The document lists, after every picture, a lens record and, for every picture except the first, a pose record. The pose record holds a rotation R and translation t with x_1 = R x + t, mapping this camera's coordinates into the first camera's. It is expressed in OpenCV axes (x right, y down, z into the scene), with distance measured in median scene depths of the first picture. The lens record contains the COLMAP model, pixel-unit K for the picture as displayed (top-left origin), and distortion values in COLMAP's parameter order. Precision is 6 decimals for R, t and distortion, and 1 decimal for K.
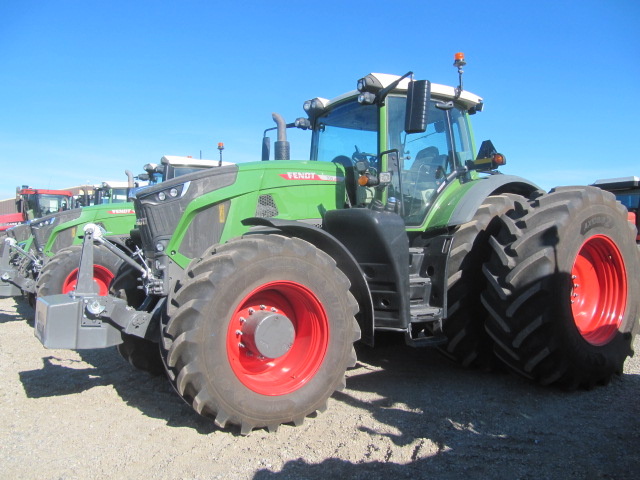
lens RADIAL K [[522.8, 0, 320.0], [0, 522.8, 240.0], [0, 0, 1]] dist [-0.055106, 0.017223]
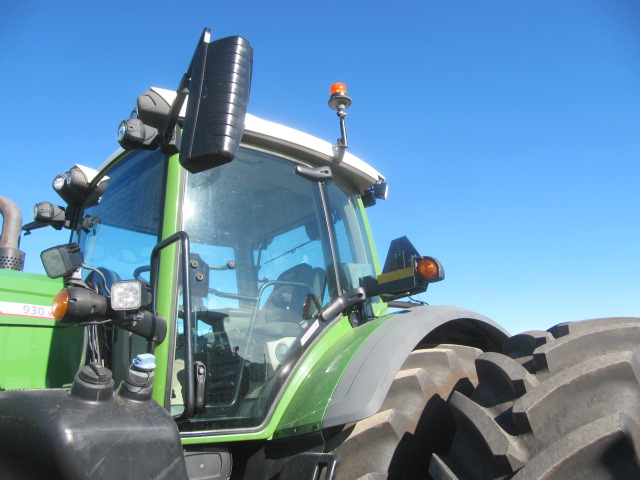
lens RADIAL K [[524.3, 0, 316.2], [0, 524.3, 242.0], [0, 0, 1]] dist [-0.054159, 0.012474]
pose [[0.985994, 0.017659, 0.165841, 0.169860], [0.033899, 0.952402, -0.302953, -0.040703], [-0.163297, 0.304332, 0.938465, 0.578185]]
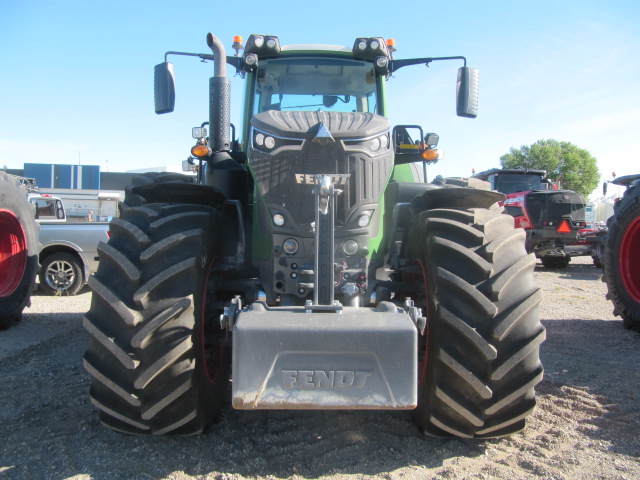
lens RADIAL K [[522.8, 0, 320.0], [0, 522.8, 240.0], [0, 0, 1]] dist [-0.055106, 0.017223]
pose [[0.542782, -0.015706, 0.839727, -0.750302], [-0.025782, 0.999042, 0.035351, 0.013587], [-0.839478, -0.040838, 0.541857, 0.574202]]
